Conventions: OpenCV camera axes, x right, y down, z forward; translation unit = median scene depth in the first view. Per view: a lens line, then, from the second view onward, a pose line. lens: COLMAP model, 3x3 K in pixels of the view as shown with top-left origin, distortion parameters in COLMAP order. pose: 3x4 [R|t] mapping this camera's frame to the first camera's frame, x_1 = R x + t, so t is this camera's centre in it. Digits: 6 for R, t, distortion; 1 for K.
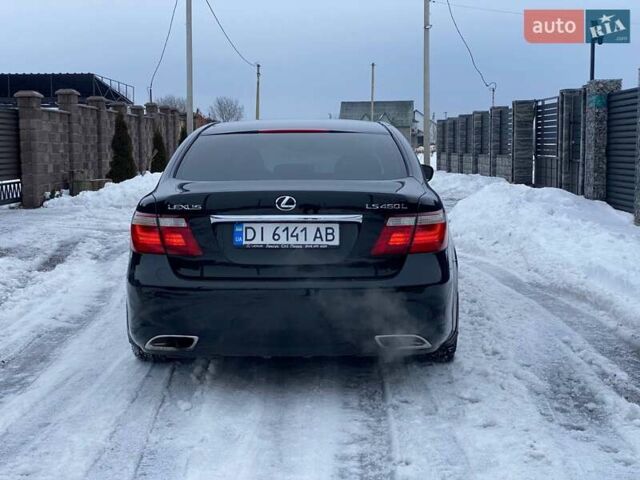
lens RADIAL K [[956.8, 0, 309.0], [0, 956.8, 239.6], [0, 0, 1]] dist [0.132571, -0.049651]
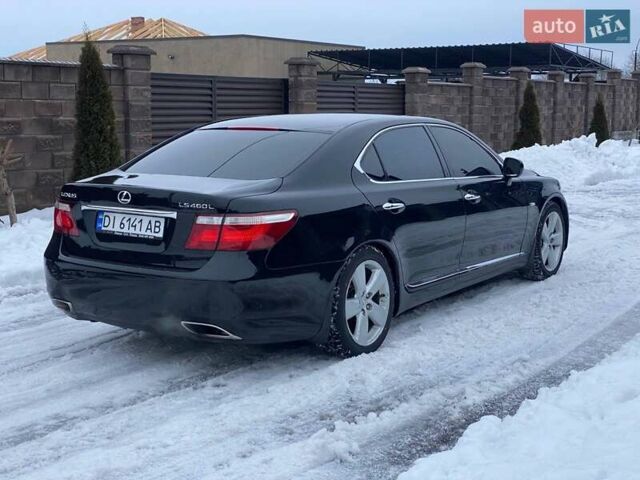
lens RADIAL K [[956.8, 0, 309.0], [0, 956.8, 239.6], [0, 0, 1]] dist [0.132571, -0.049651]
pose [[0.832994, 0.085433, -0.546647, 0.787310], [-0.063360, 0.996236, 0.059147, -0.068814], [0.549642, -0.014634, 0.835272, 0.154525]]
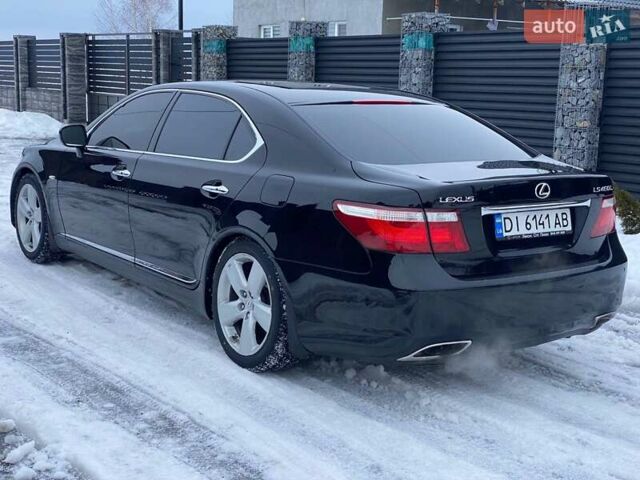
lens RADIAL K [[956.8, 0, 309.0], [0, 956.8, 239.6], [0, 0, 1]] dist [0.132571, -0.049651]
pose [[0.798626, -0.074108, 0.597247, -0.777487], [0.027289, 0.995828, 0.087075, -0.078369], [-0.601209, -0.053242, 0.797316, 0.367808]]
